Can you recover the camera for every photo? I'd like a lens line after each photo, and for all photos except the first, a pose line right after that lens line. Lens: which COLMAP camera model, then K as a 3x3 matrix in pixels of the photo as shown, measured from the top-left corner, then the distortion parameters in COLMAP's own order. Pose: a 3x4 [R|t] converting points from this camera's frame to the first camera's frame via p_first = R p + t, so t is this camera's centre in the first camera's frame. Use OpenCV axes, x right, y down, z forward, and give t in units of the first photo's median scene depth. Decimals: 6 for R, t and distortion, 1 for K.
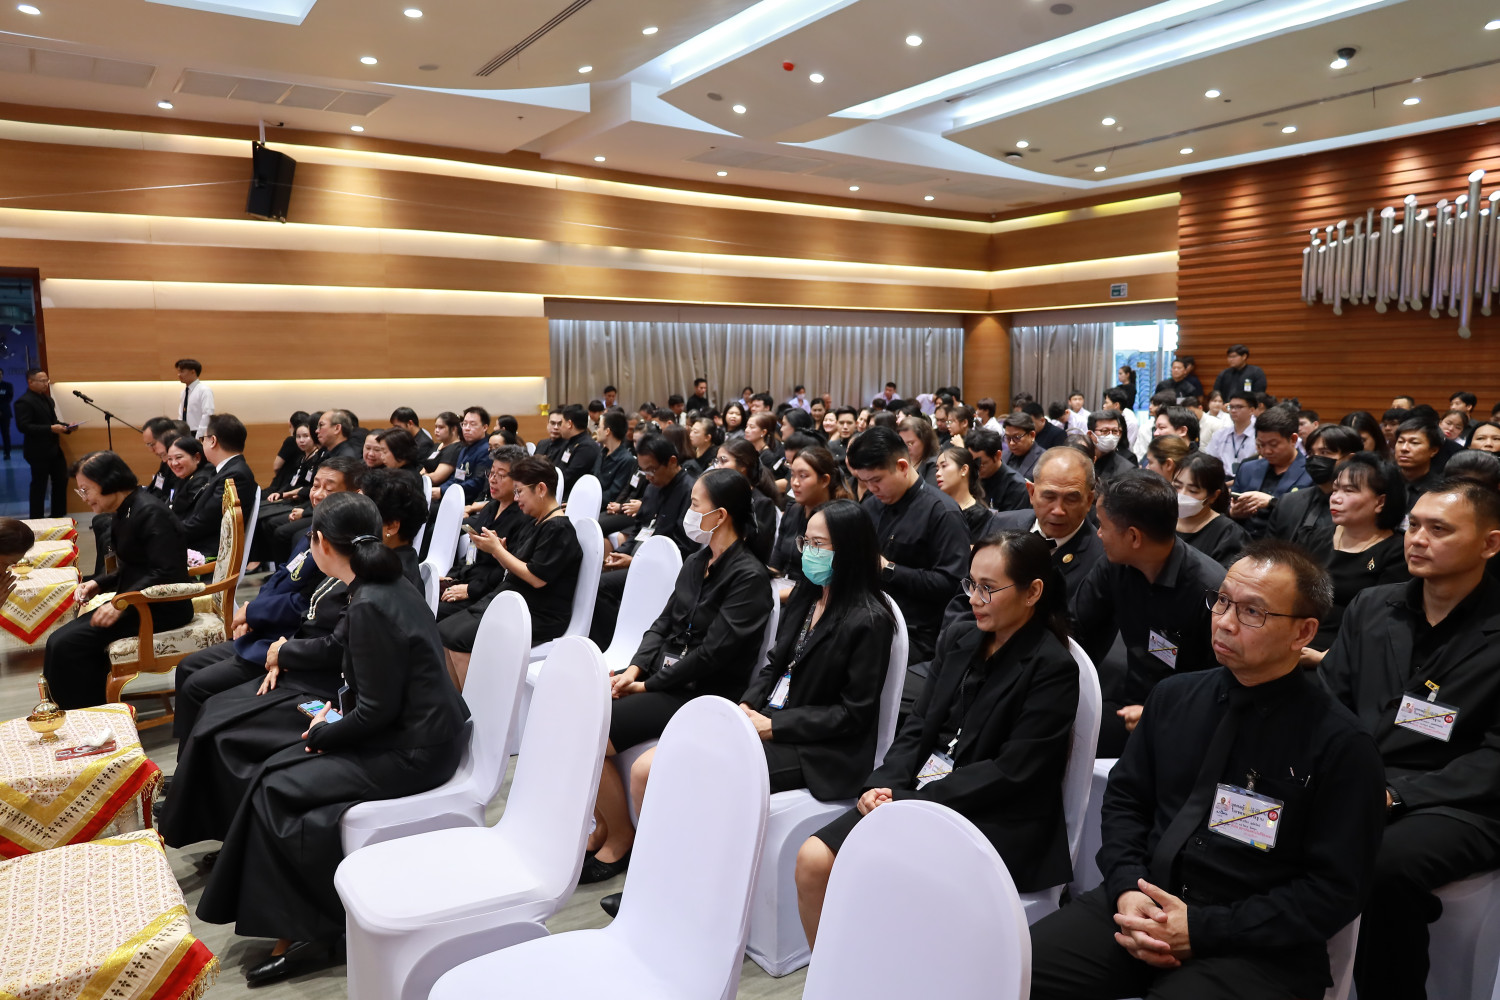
lens RADIAL K [[1038.1, 0, 750.0], [0, 1038.1, 500.0], [0, 0, 1]] dist [0.005282, -0.003027]
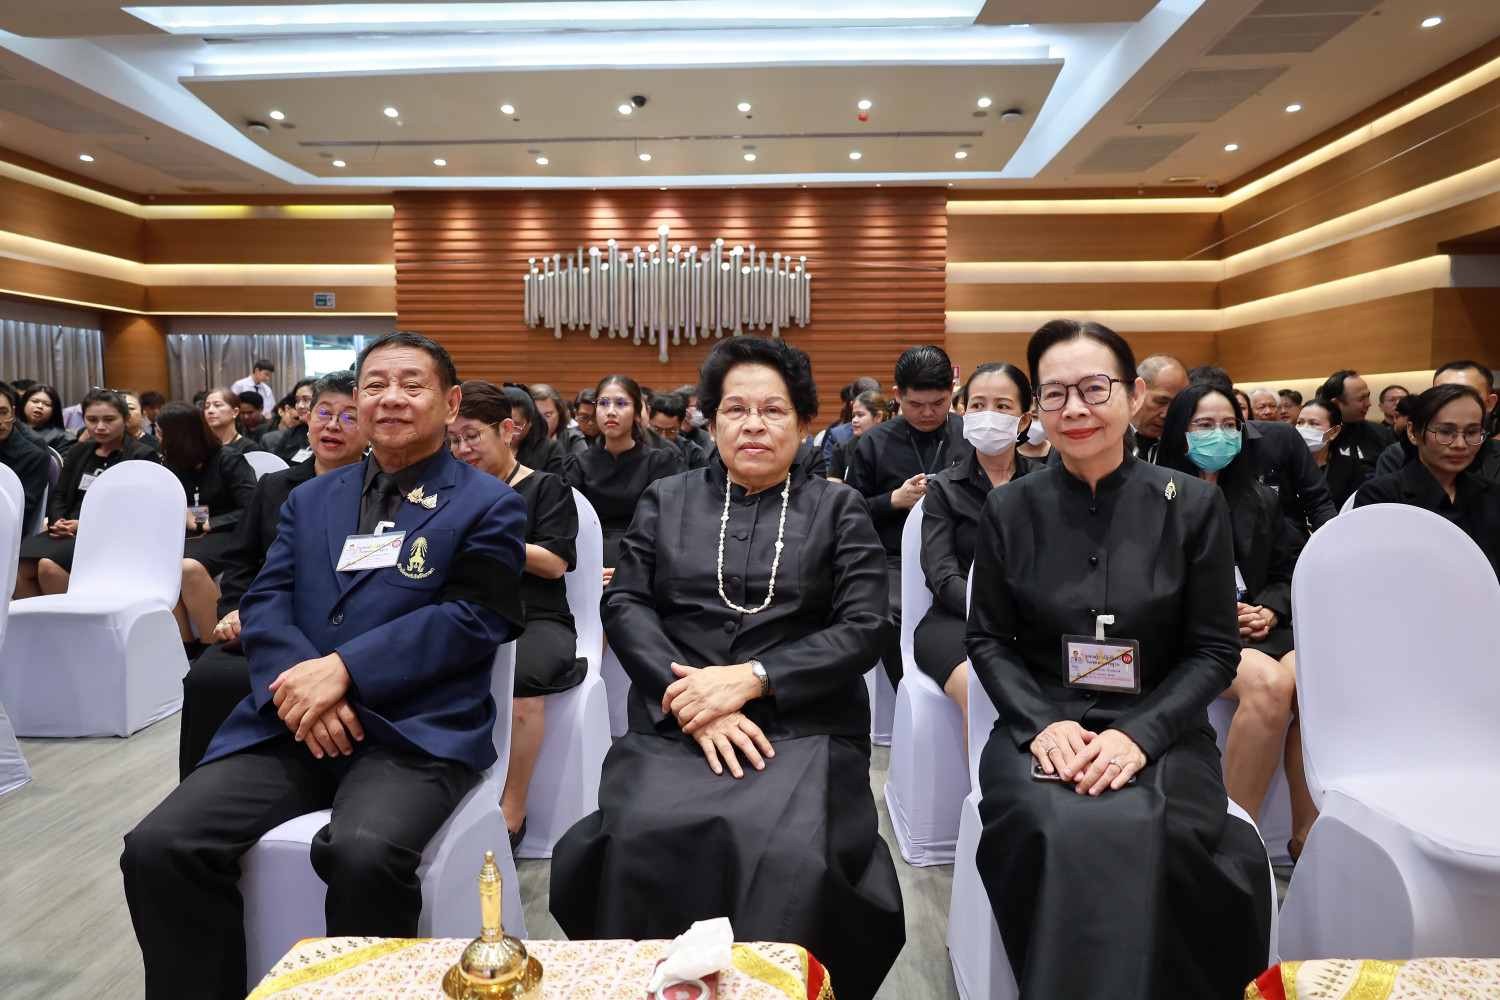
lens RADIAL K [[1053.5, 0, 746.1], [0, 1053.5, 498.4], [0, 0, 1]] dist [0.010947, -0.000072]
pose [[0.604834, -0.048510, 0.794872, -0.214339], [0.085590, 0.996321, -0.004322, 0.014530], [-0.791739, 0.070647, 0.606761, 0.167817]]
